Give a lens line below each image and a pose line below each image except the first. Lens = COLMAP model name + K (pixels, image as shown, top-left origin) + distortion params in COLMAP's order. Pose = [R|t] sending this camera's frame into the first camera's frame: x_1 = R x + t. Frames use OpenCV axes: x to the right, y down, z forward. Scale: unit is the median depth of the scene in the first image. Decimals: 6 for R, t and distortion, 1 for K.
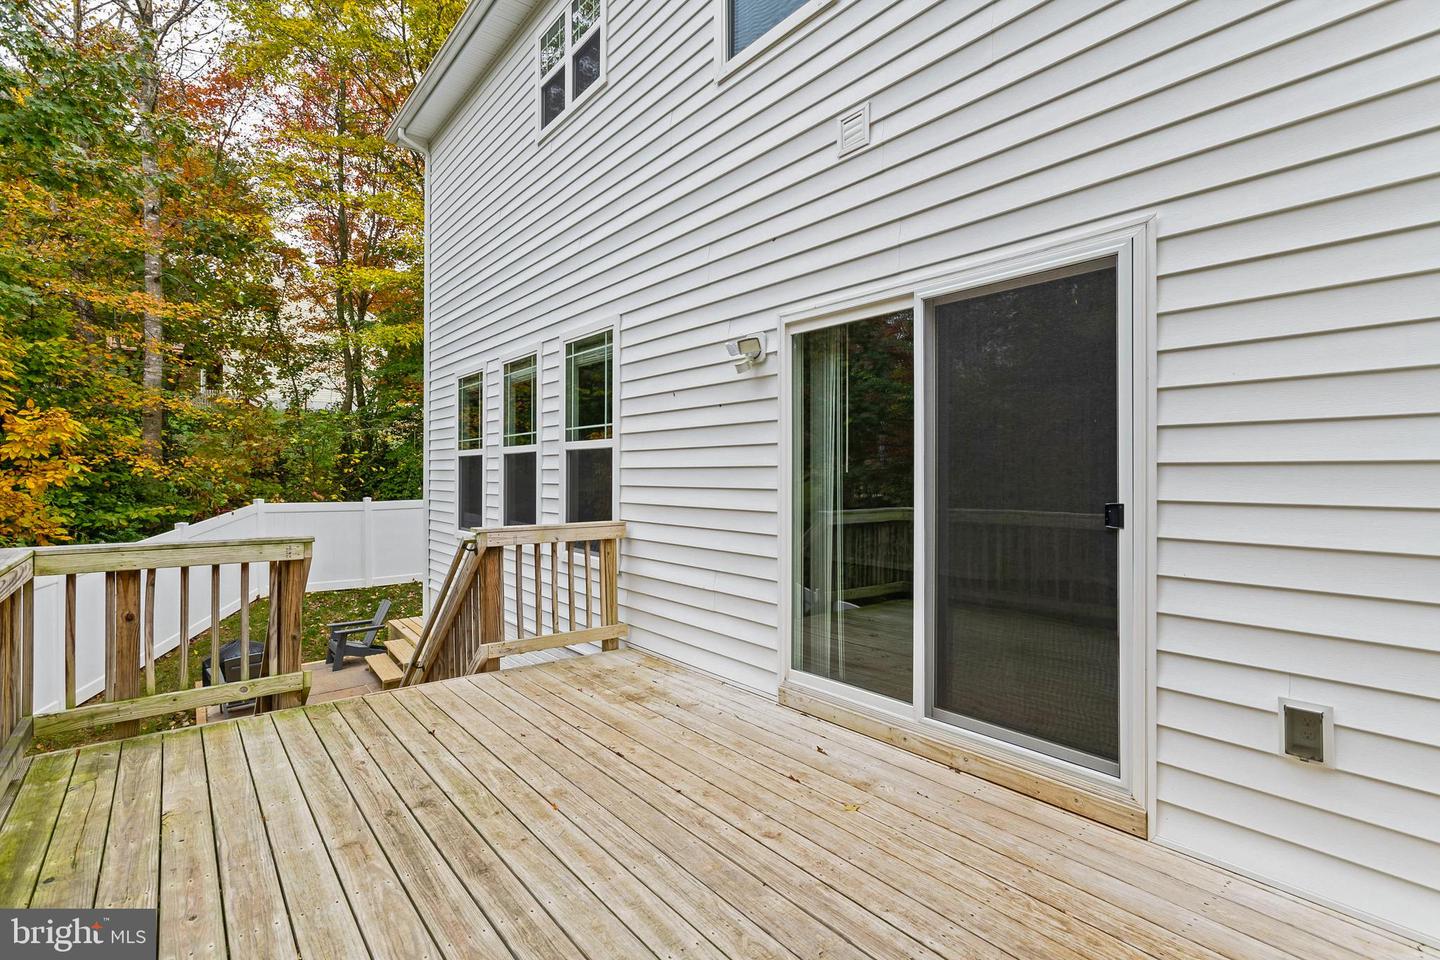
lens RADIAL K [[691.9, 0, 715.5], [0, 691.9, 476.5], [0, 0, 1]] dist [-0.000930, 0.008680]
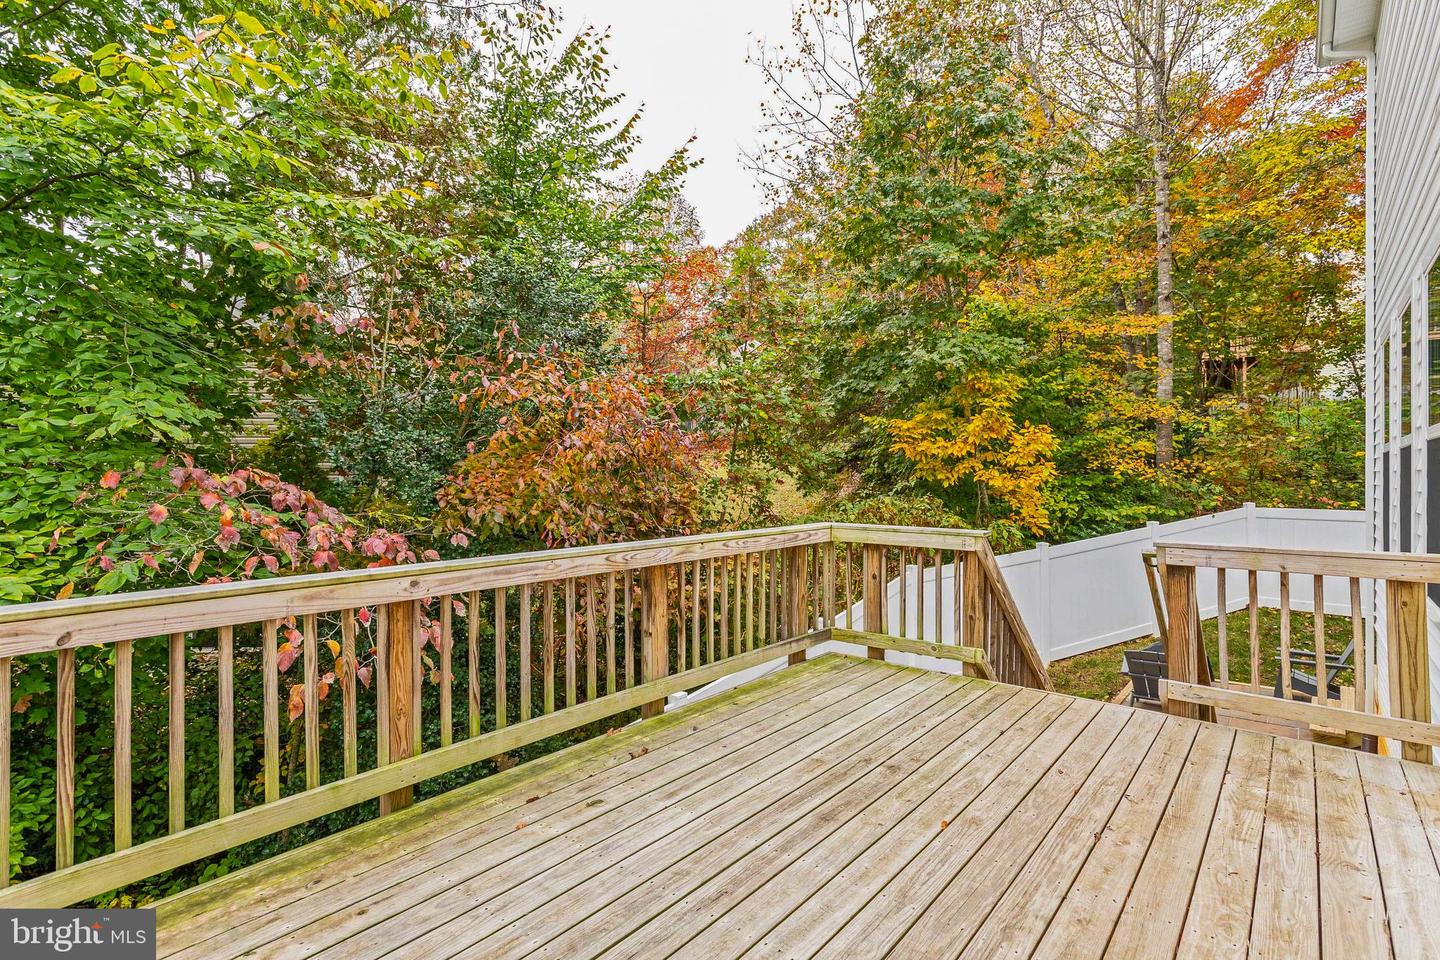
lens RADIAL K [[691.9, 0, 715.5], [0, 691.9, 476.5], [0, 0, 1]] dist [-0.000930, 0.008680]
pose [[0.197911, 0.001172, -0.980219, 0.172998], [-0.003571, 0.999994, 0.000475, -0.001792], [0.980213, 0.003407, 0.197914, 0.131879]]
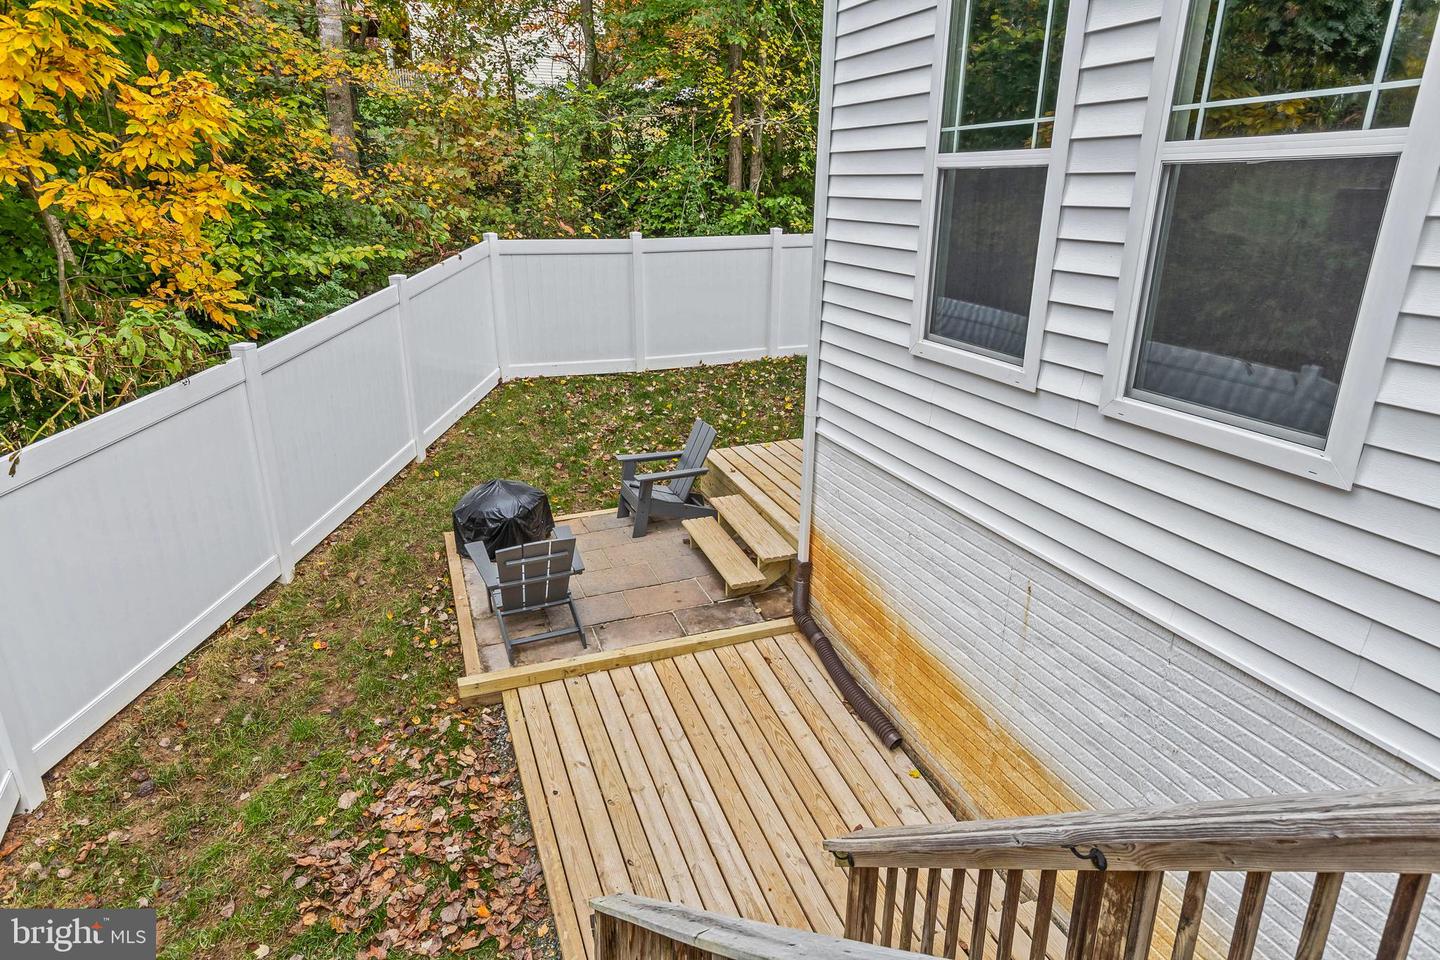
lens RADIAL K [[874.3, 0, 720.0], [0, 874.3, 480.0], [0, 0, 1]] dist [0.002694, 0.021785]
pose [[0.954221, 0.102307, -0.281061, -0.268947], [-0.008406, 0.948484, 0.316712, -0.013498], [0.298984, -0.299851, 0.905924, 0.337961]]
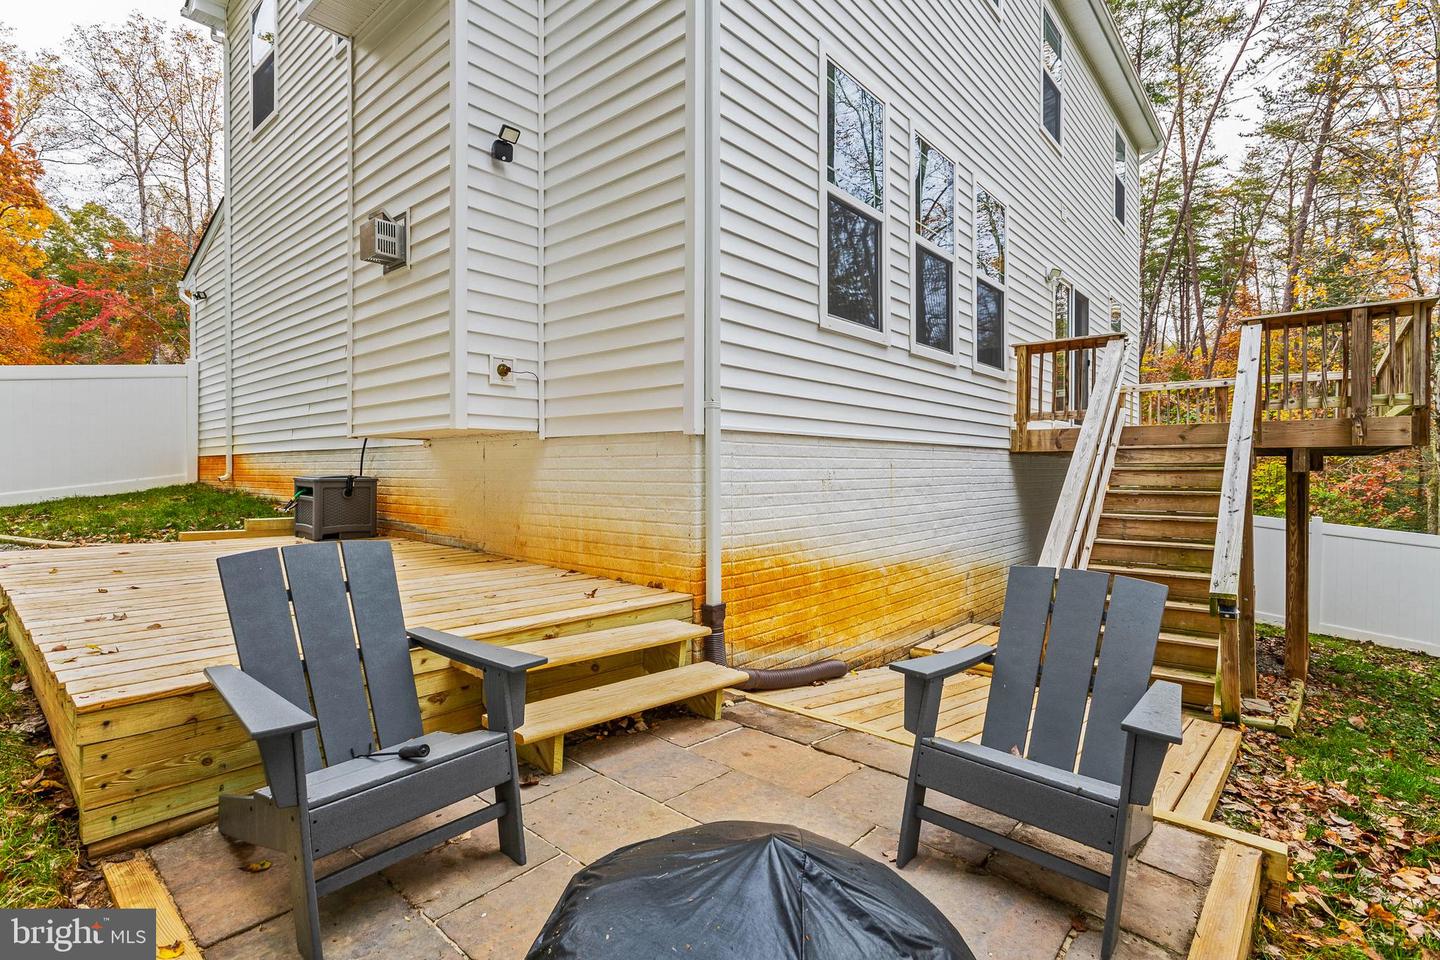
lens RADIAL K [[693.9, 0, 720.0], [0, 693.9, 480.0], [0, 0, 1]] dist [0.001064, 0.000448]
pose [[-0.192276, -0.008530, 0.981304, -0.718340], [0.002683, 0.999954, 0.009218, 0.154153], [-0.981337, 0.004405, -0.192244, 0.926401]]
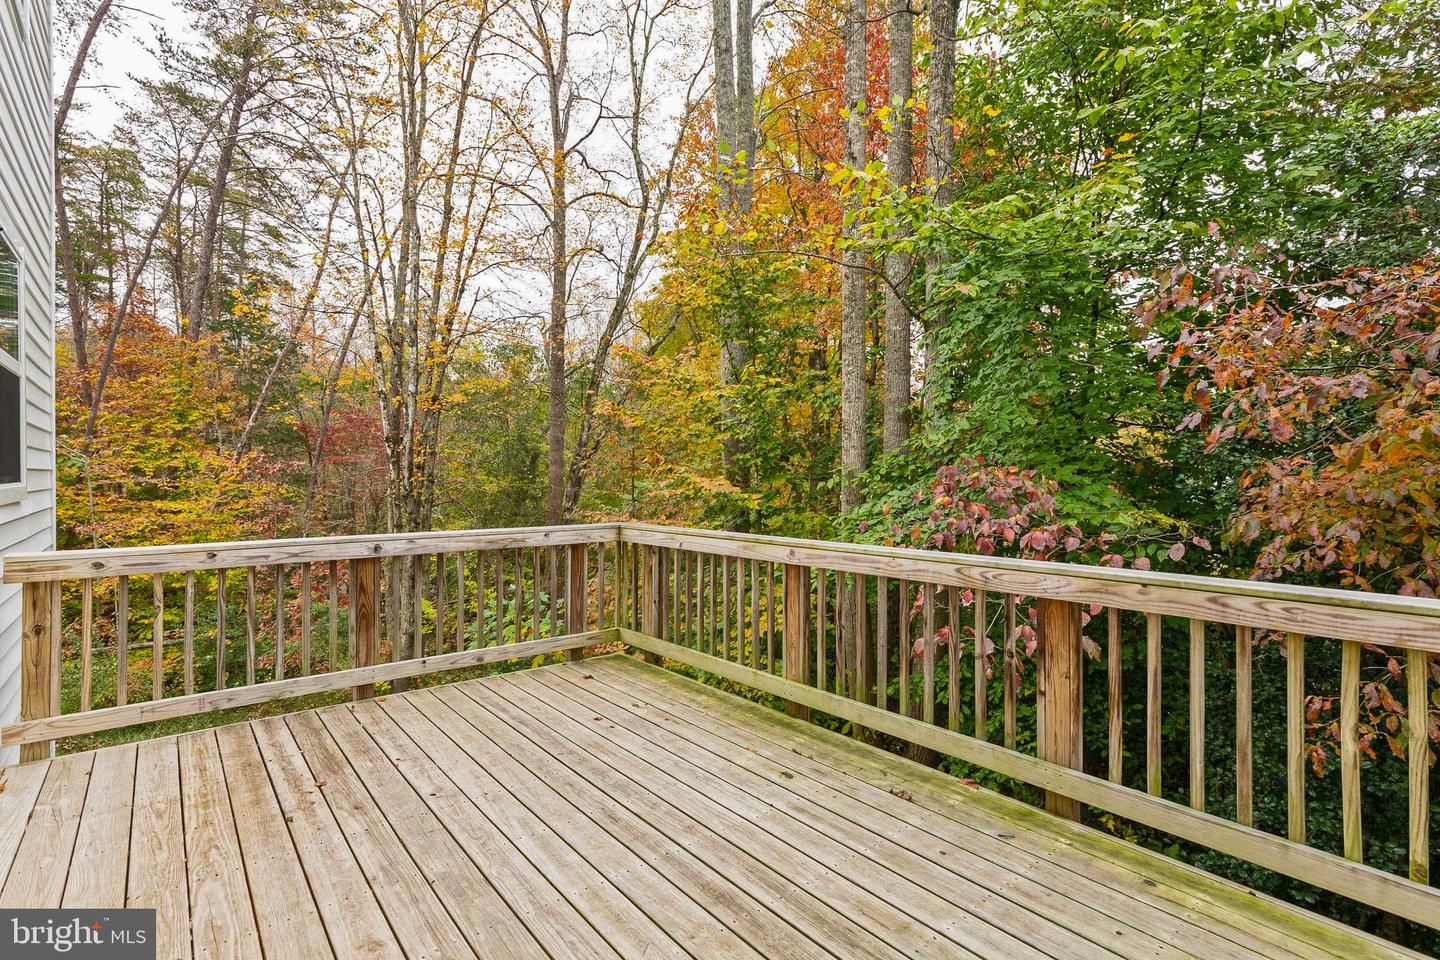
lens RADIAL K [[693.9, 0, 720.0], [0, 693.9, 480.0], [0, 0, 1]] dist [0.001064, 0.000448]
pose [[-0.999873, 0.003596, -0.015527, -0.072593], [0.003491, 0.999971, 0.006765, -0.000306], [0.015551, 0.006710, -0.999857, 0.435306]]
